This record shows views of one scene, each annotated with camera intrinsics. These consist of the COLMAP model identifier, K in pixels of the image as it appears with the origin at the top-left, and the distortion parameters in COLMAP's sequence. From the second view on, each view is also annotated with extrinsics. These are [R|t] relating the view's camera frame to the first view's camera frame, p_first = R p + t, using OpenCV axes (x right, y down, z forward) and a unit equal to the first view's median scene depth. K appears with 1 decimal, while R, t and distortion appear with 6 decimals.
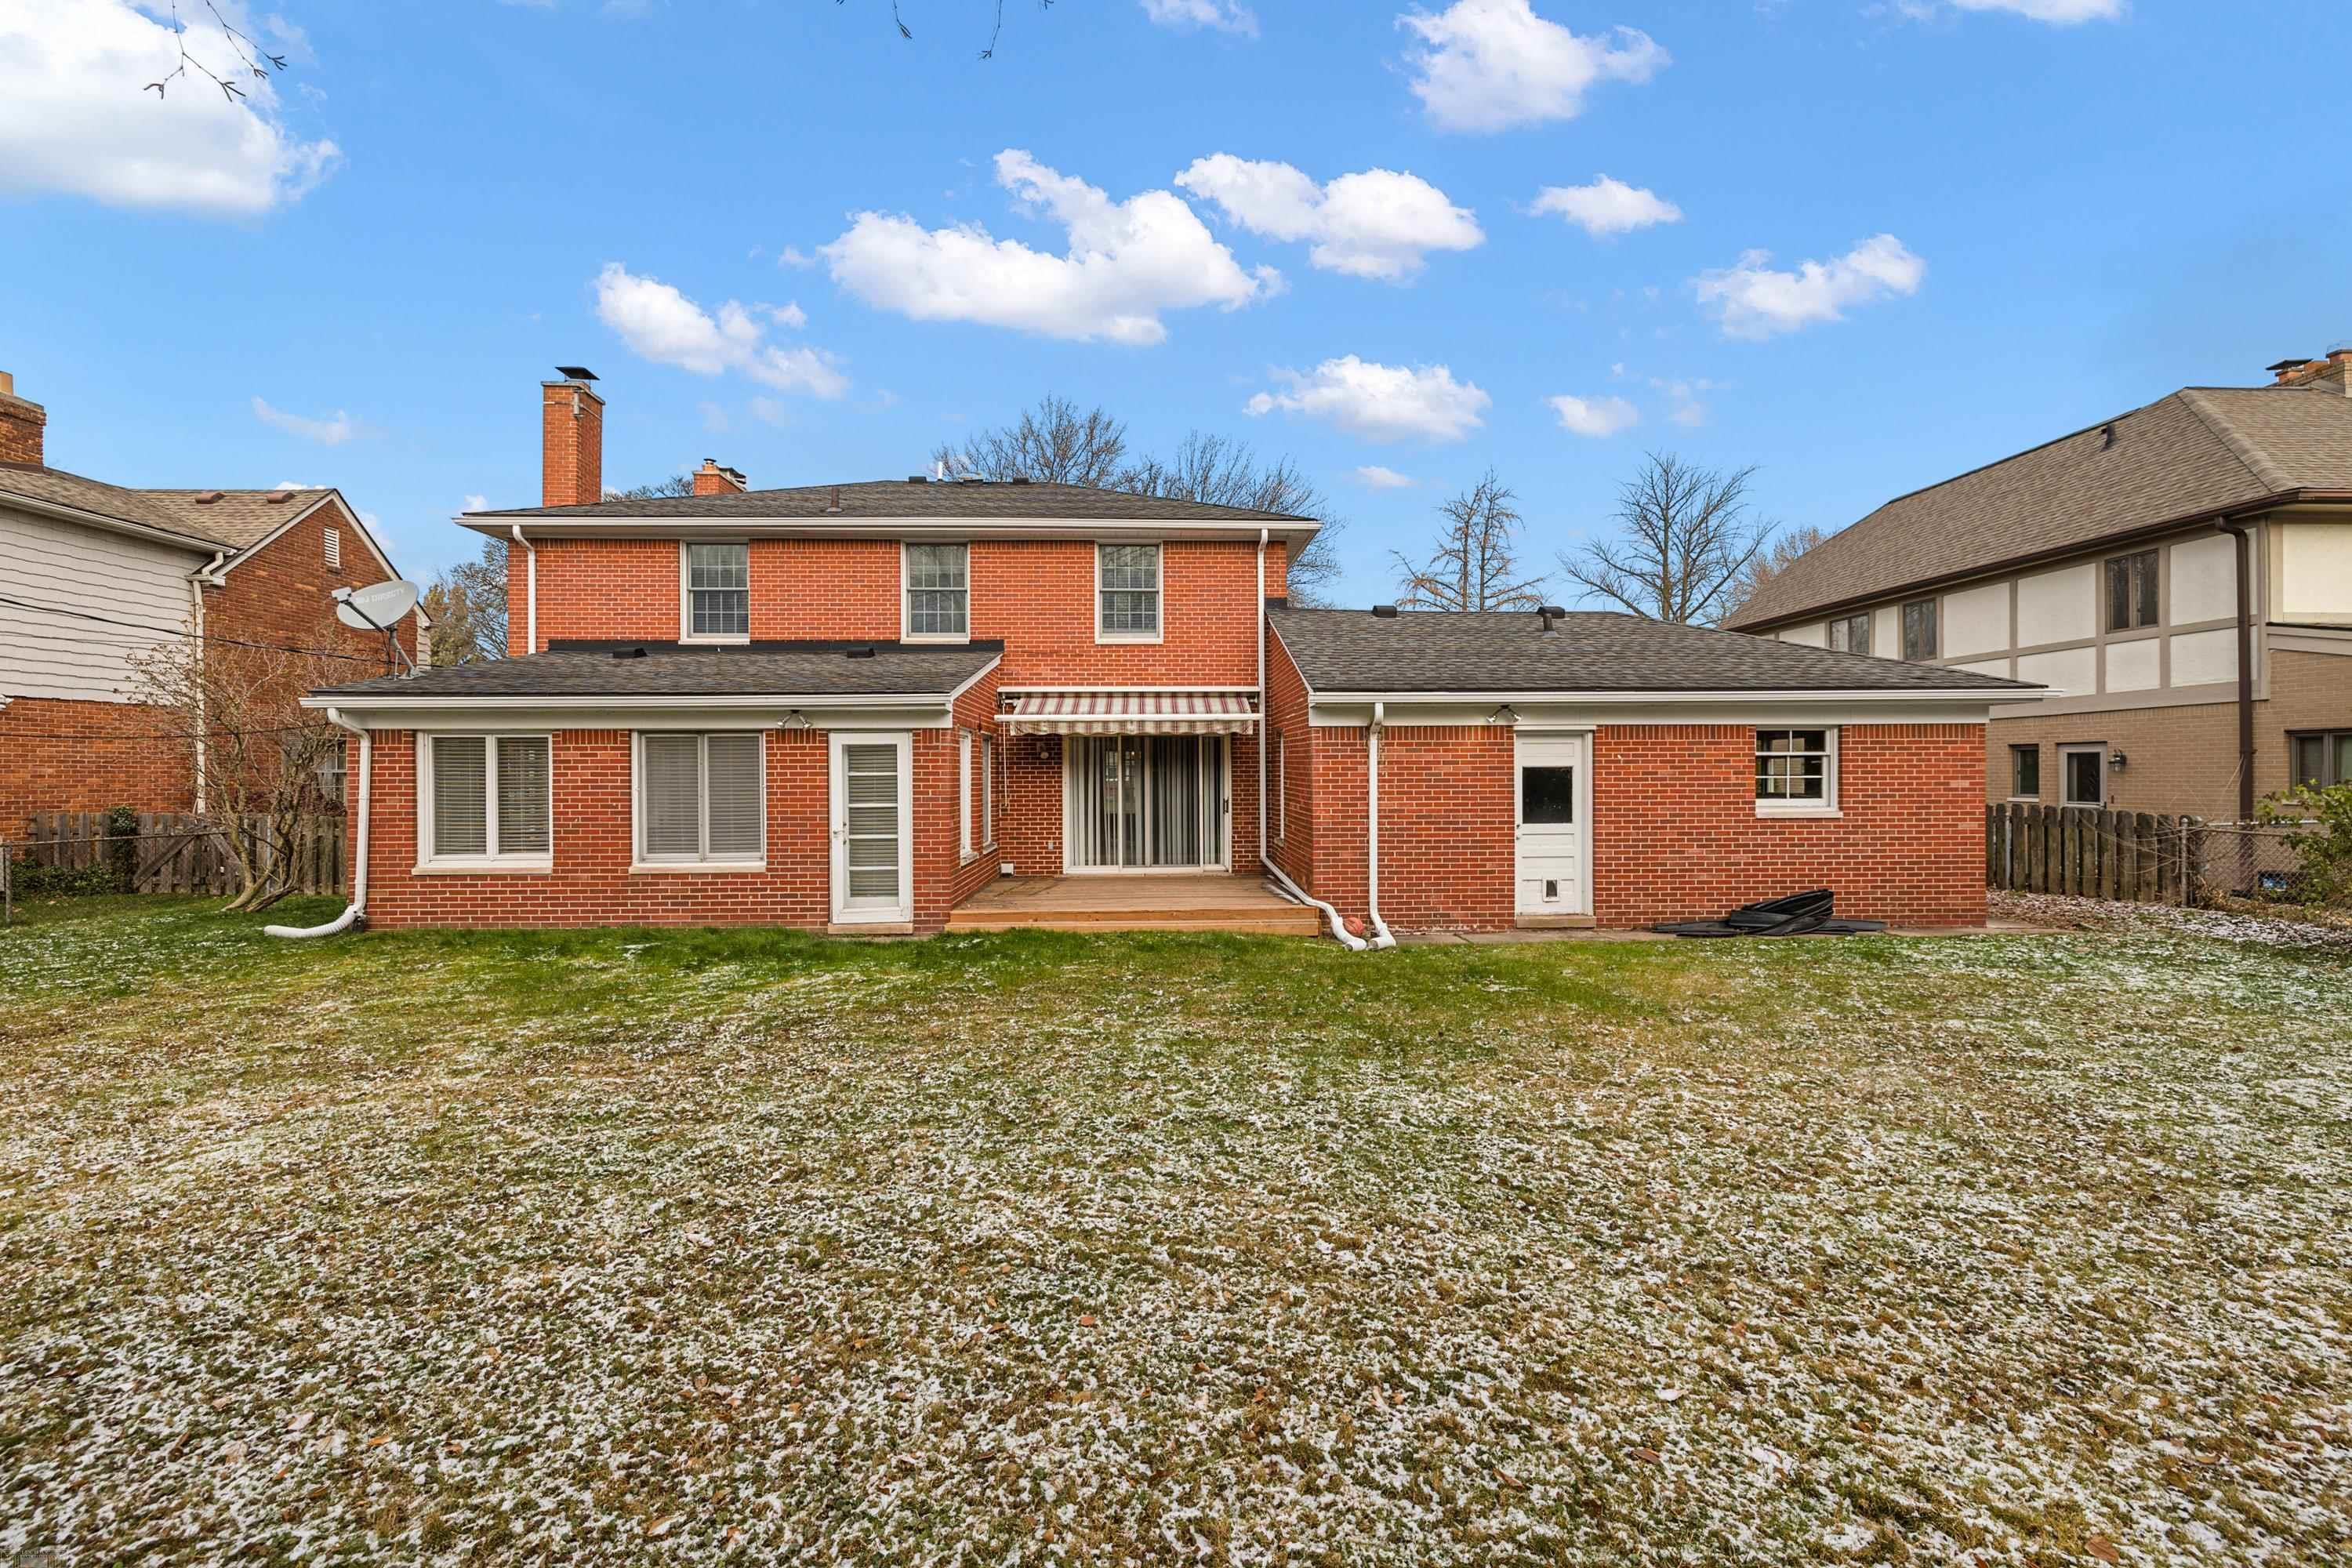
lens RADIAL K [[971.5, 0, 1169.9], [0, 971.5, 778.9], [0, 0, 1]] dist [-0.002346, -0.000187]
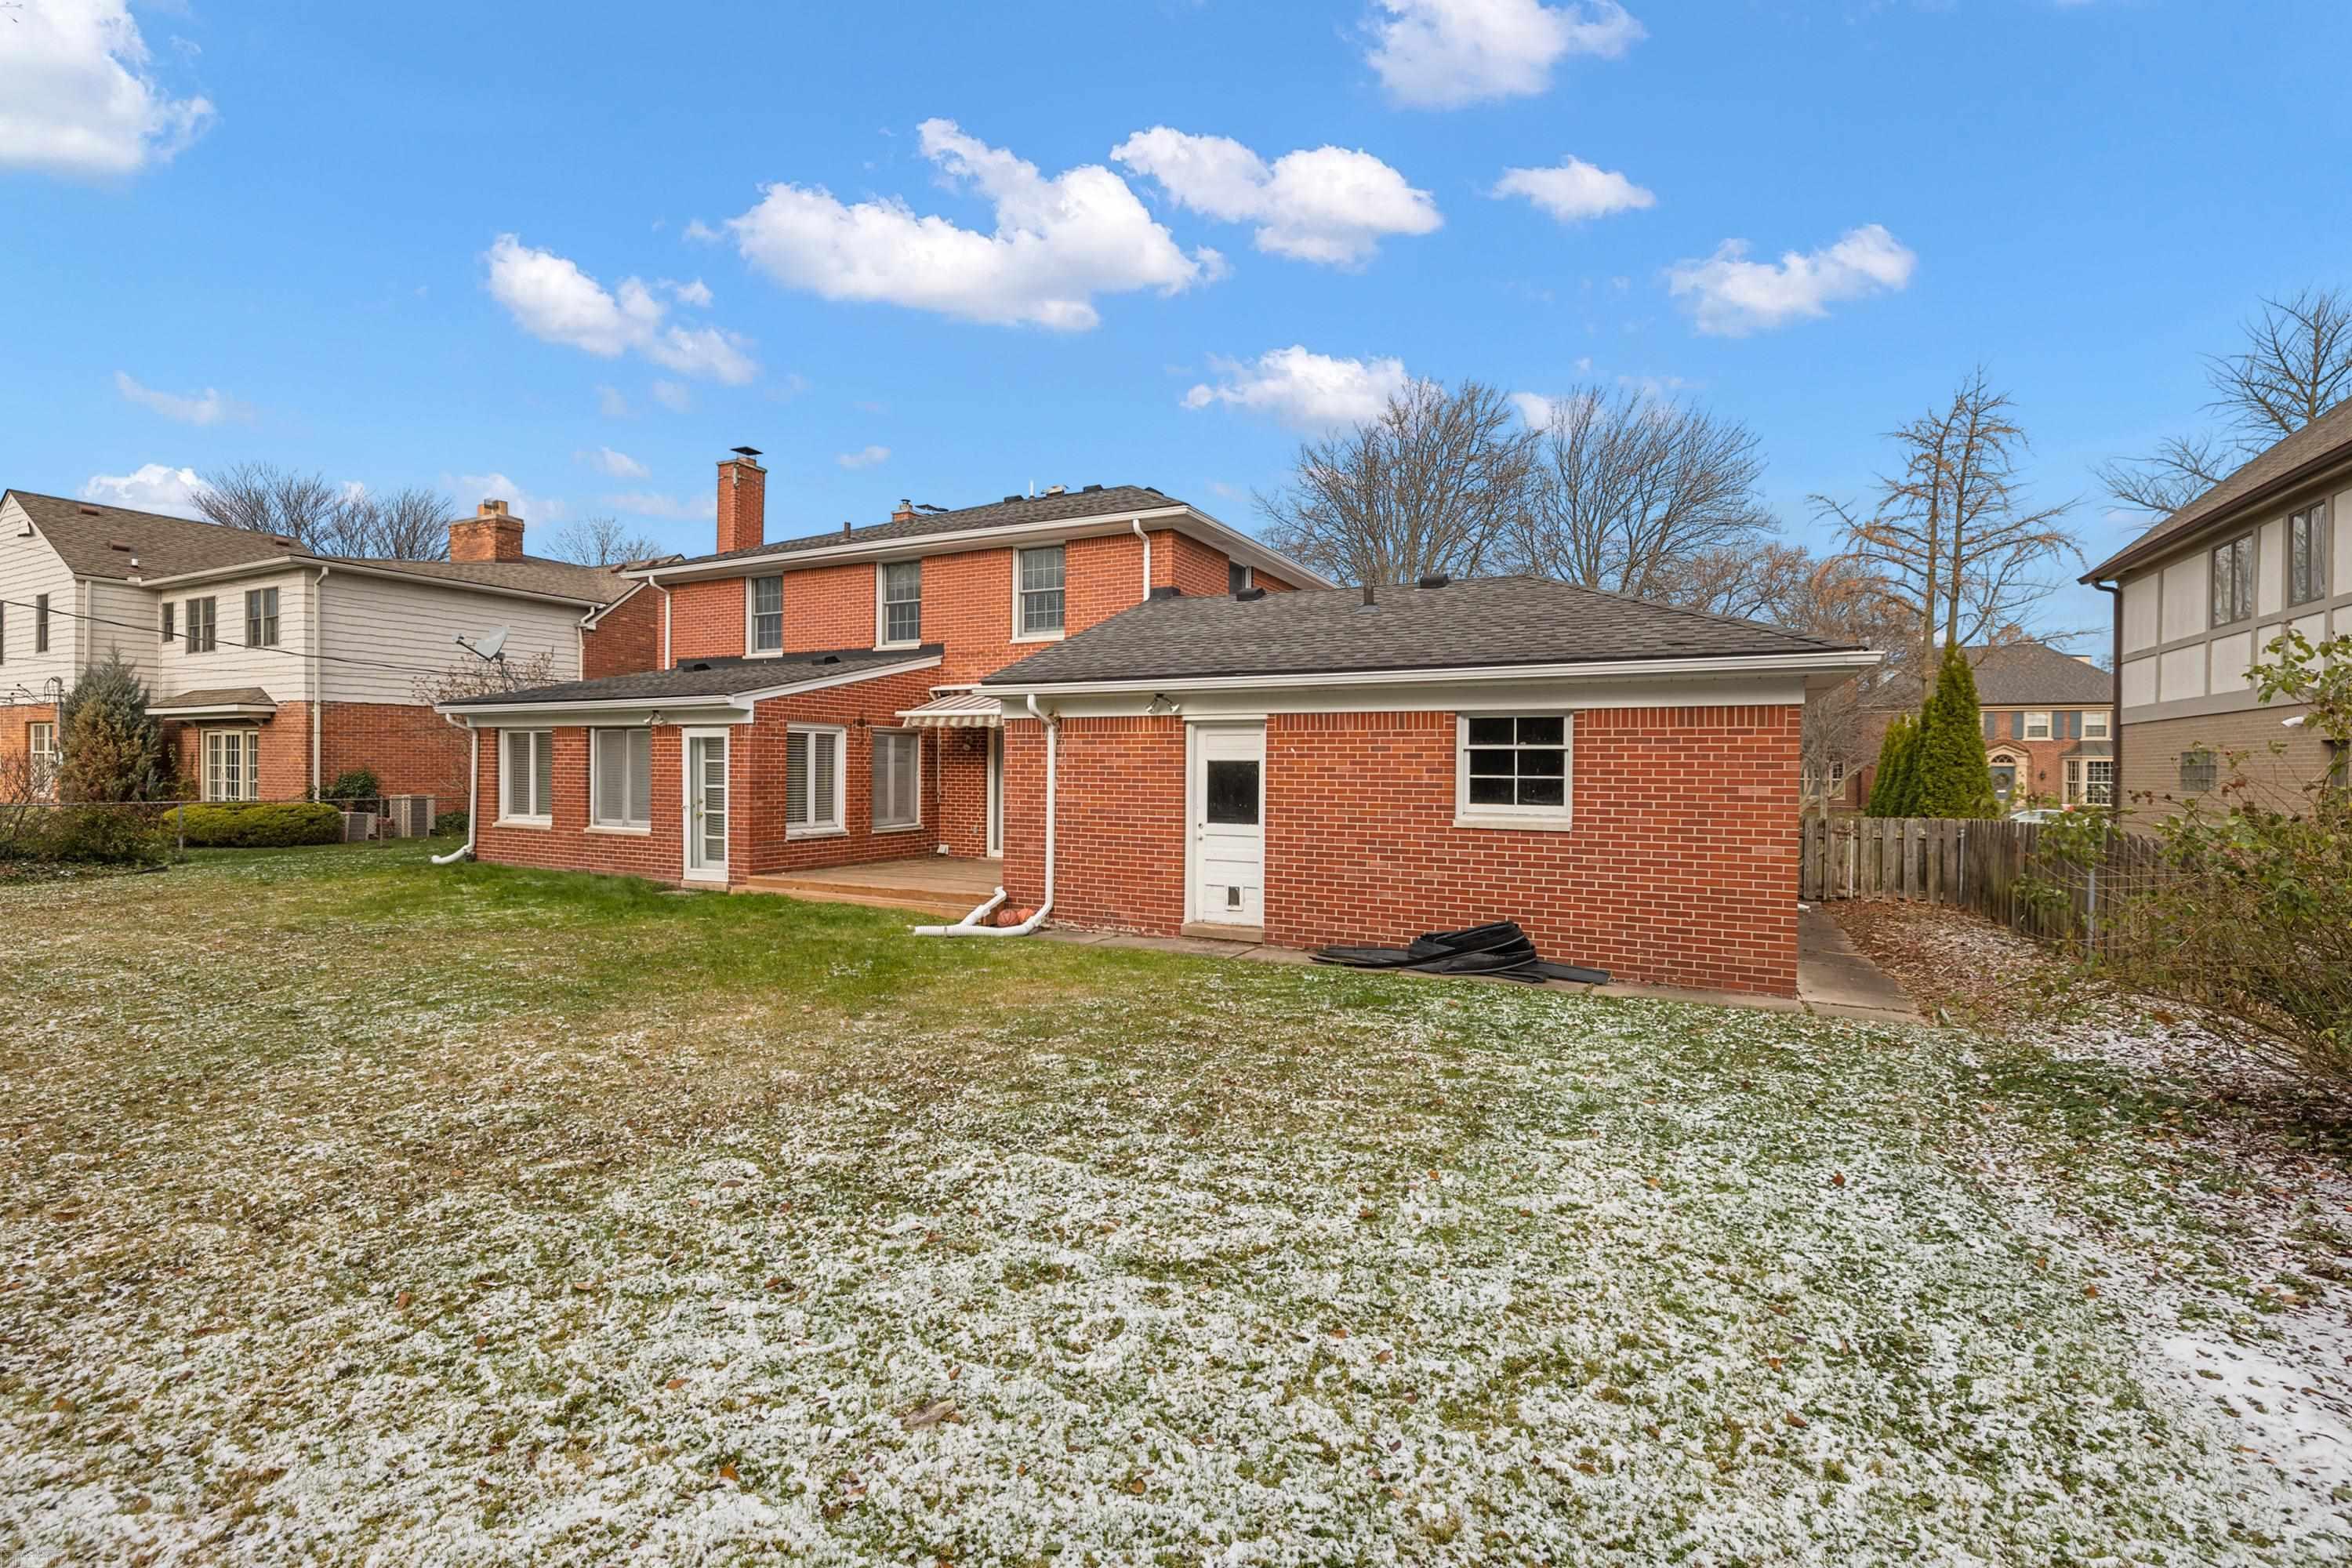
lens RADIAL K [[971.5, 0, 1161.6], [0, 971.5, 783.2], [0, 0, 1]] dist [-0.002346, -0.000187]
pose [[0.881349, 0.020751, -0.472009, 0.755369], [-0.015271, 0.999764, 0.015437, -0.004666], [0.472219, -0.006398, 0.881458, 0.174494]]
